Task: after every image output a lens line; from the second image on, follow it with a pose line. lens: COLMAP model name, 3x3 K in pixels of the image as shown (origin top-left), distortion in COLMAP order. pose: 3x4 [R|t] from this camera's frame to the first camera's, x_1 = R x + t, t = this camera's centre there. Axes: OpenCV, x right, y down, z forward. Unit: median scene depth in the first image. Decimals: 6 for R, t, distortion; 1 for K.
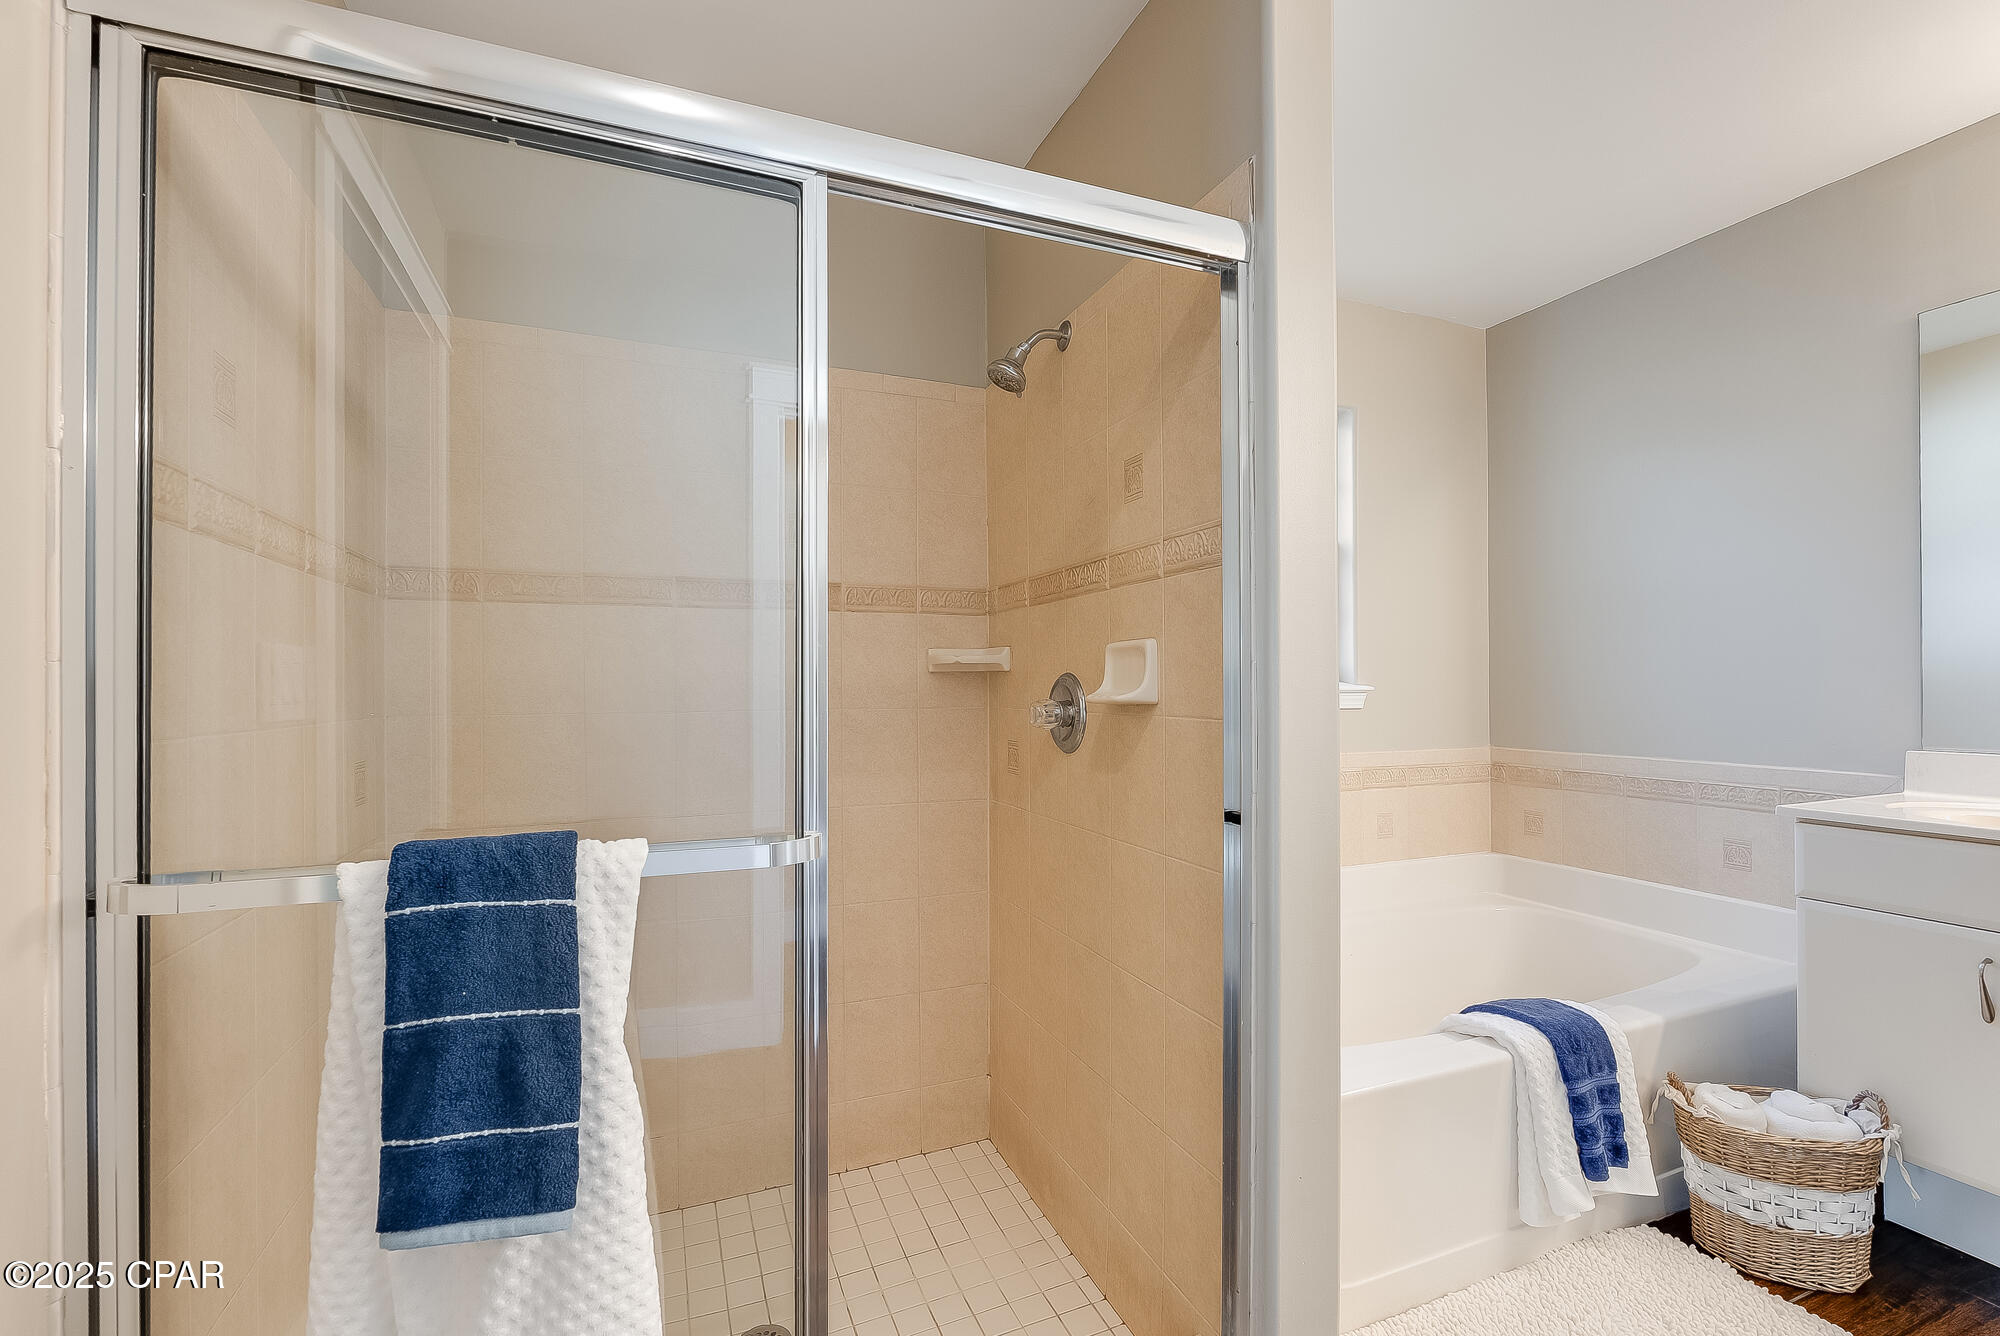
lens RADIAL K [[824.2, 0, 1004.8], [0, 824.2, 675.8], [0, 0, 1]] dist [-0.000284, -0.000046]
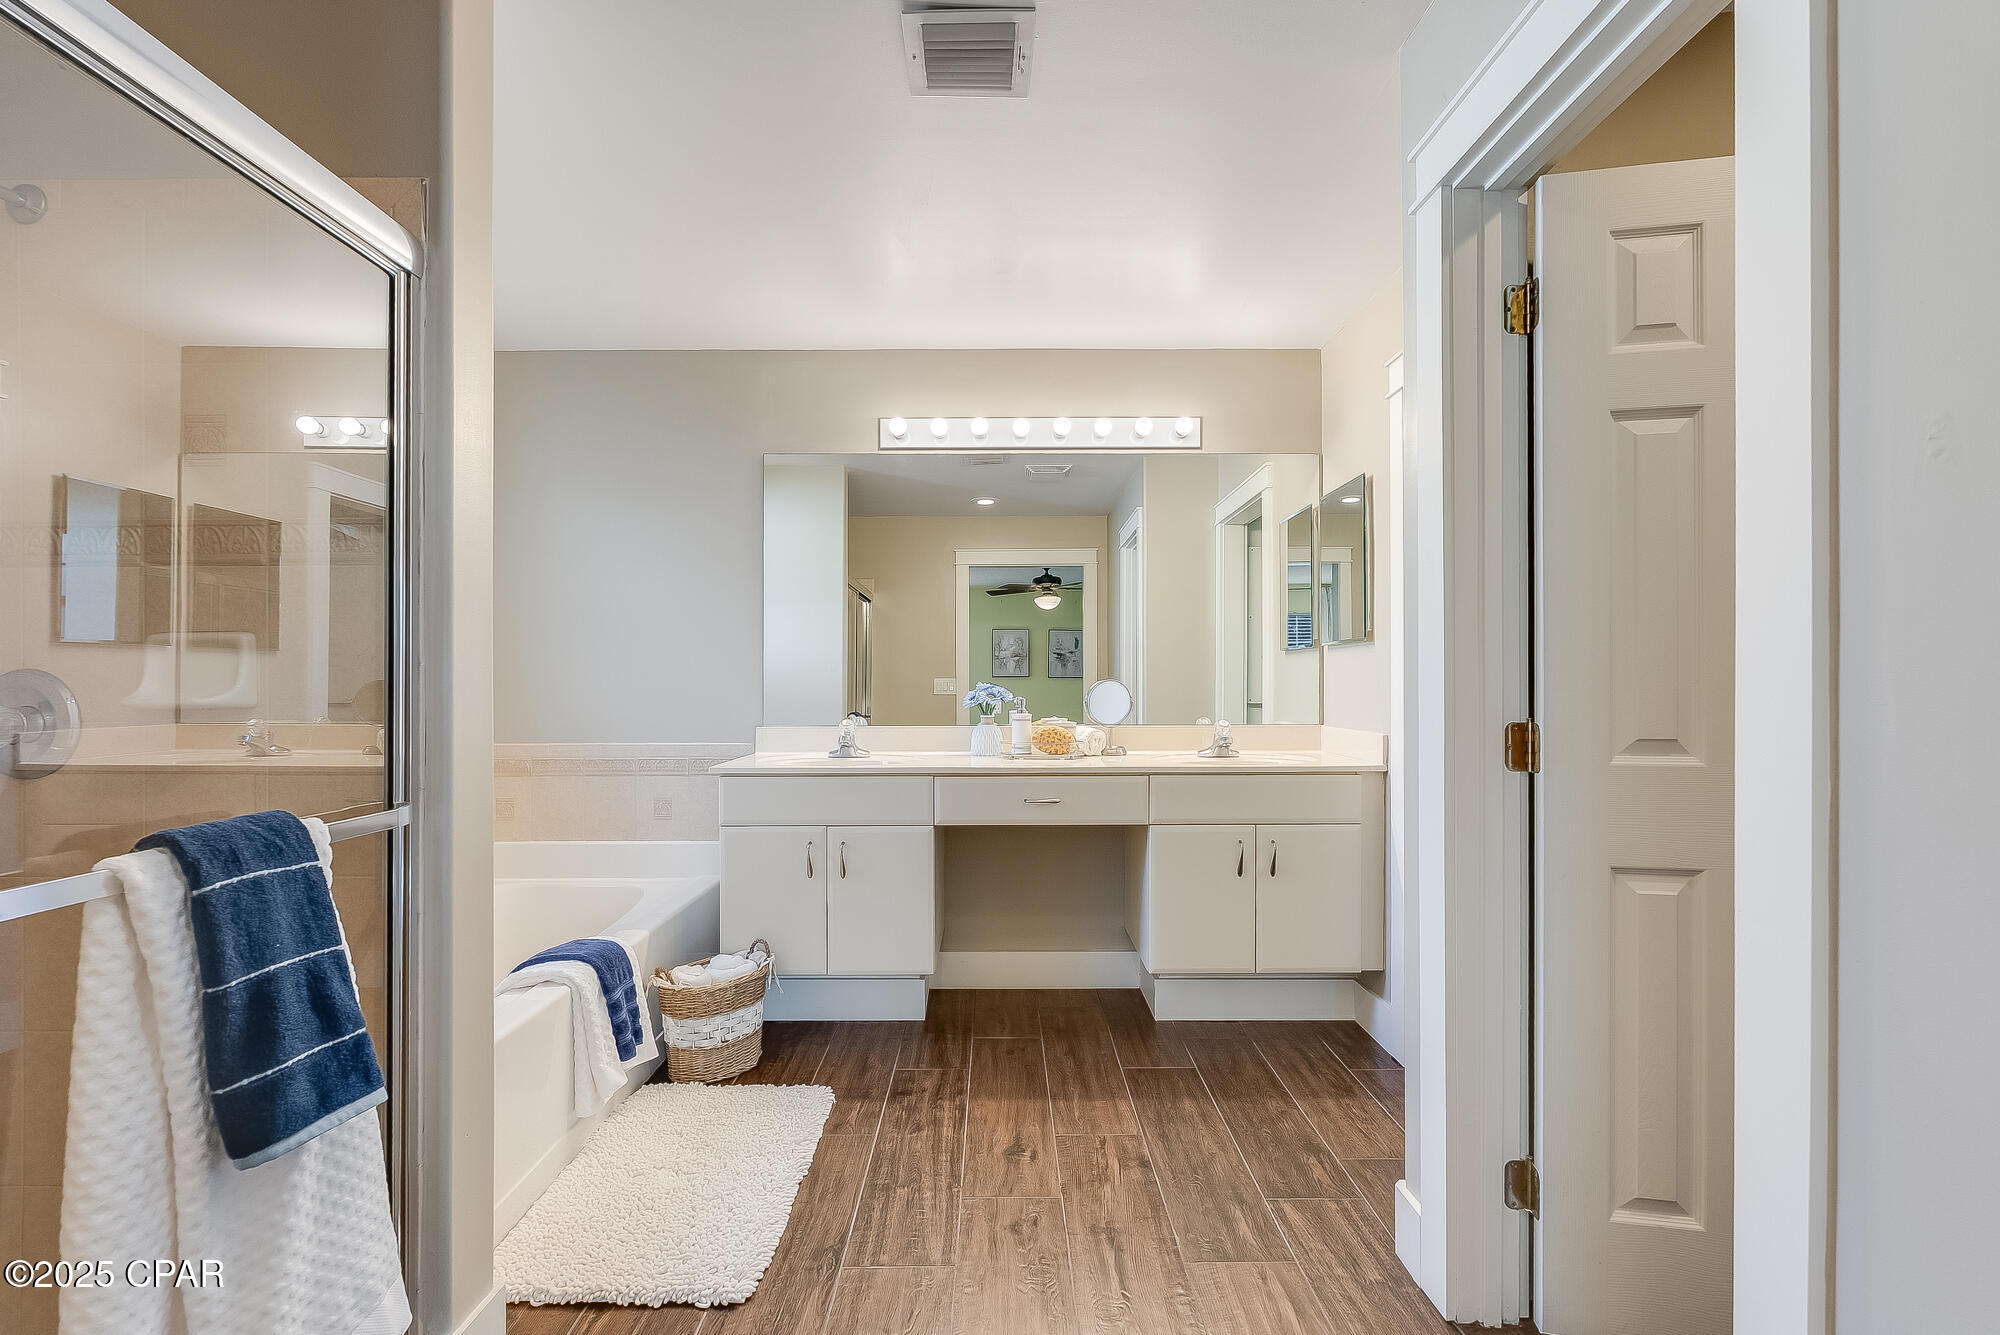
lens RADIAL K [[896.0, 0, 1006.9], [0, 896.0, 674.2], [0, 0, 1]] dist [-0.002328, -0.000218]
pose [[0.391271, 0.002792, 0.920271, -0.350977], [-0.001894, 0.999996, -0.002229, 0.000580], [-0.920274, -0.000871, 0.391275, -0.110358]]
